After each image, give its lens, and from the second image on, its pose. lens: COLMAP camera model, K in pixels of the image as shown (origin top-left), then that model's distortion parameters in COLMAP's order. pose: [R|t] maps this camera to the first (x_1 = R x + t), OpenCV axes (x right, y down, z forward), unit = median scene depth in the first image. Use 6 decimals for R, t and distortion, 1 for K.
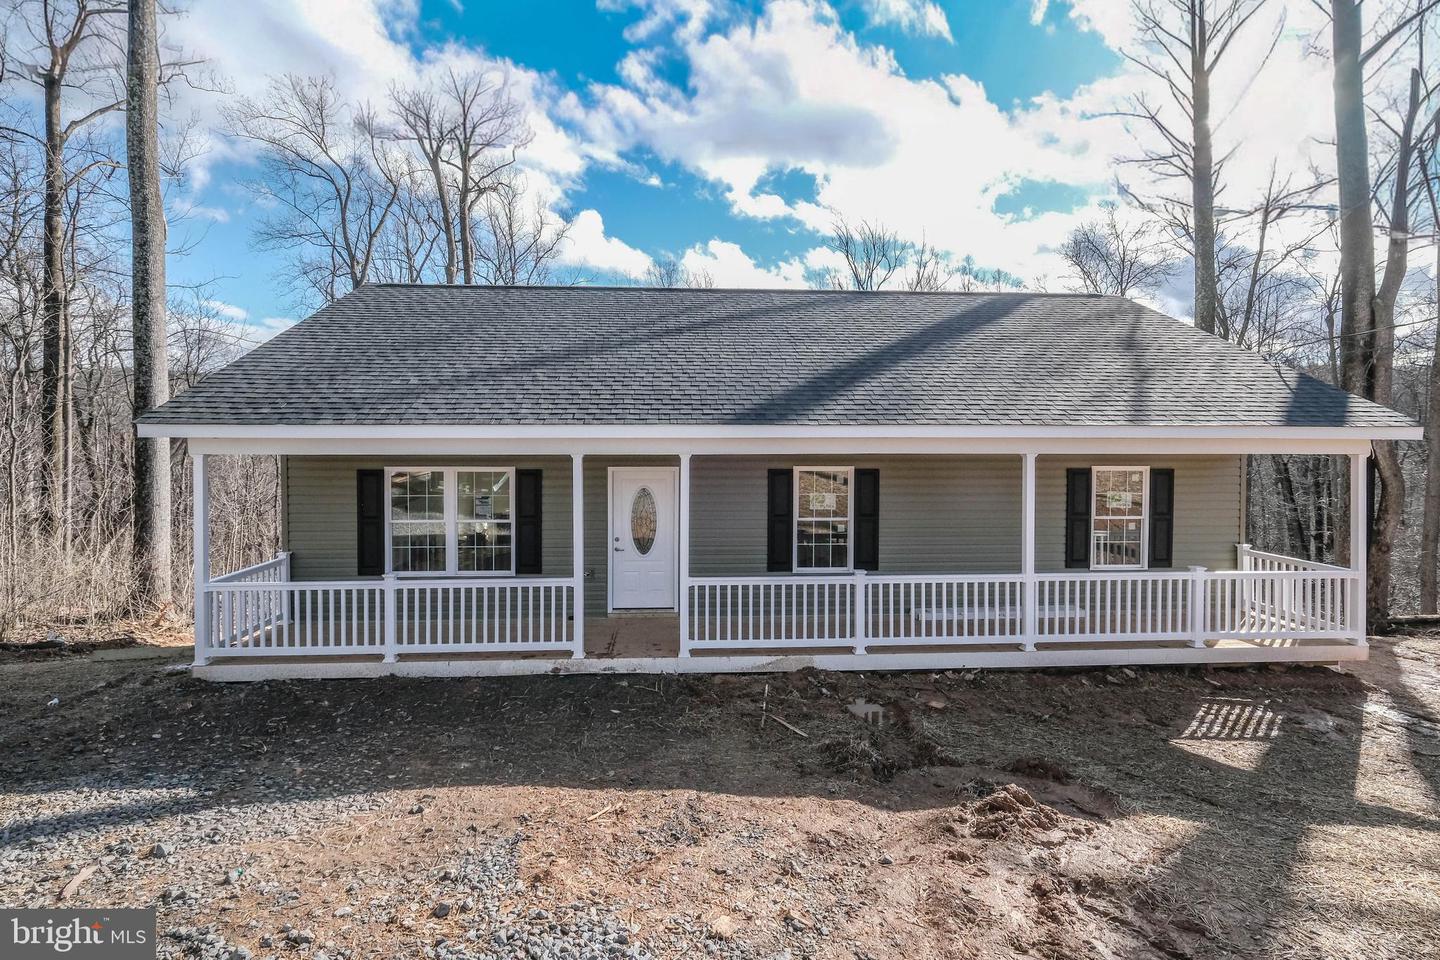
lens RADIAL K [[674.9, 0, 721.9], [0, 674.9, 448.5], [0, 0, 1]] dist [-0.000855, -0.000253]
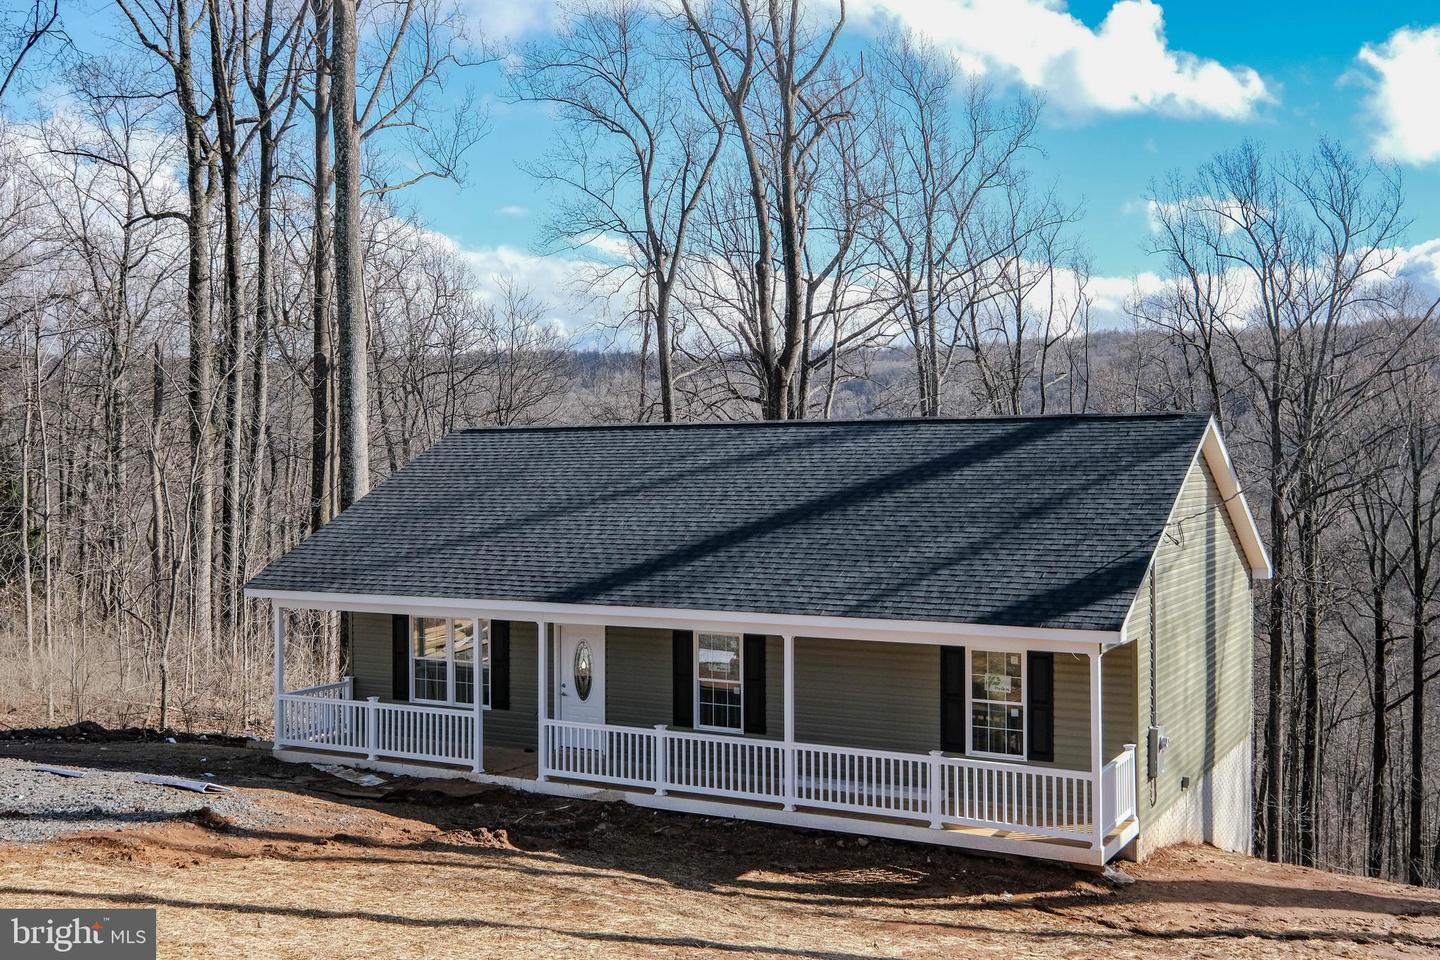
lens RADIAL K [[1460.0, 0, 720.0], [0, 1460.0, 480.0], [0, 0, 1]] dist [0.013664, -0.001245]
pose [[0.839692, -0.002347, -0.543058, 1.383668], [-0.000633, 0.999986, -0.005301, -0.195331], [0.543063, 0.004795, 0.839678, -0.908711]]
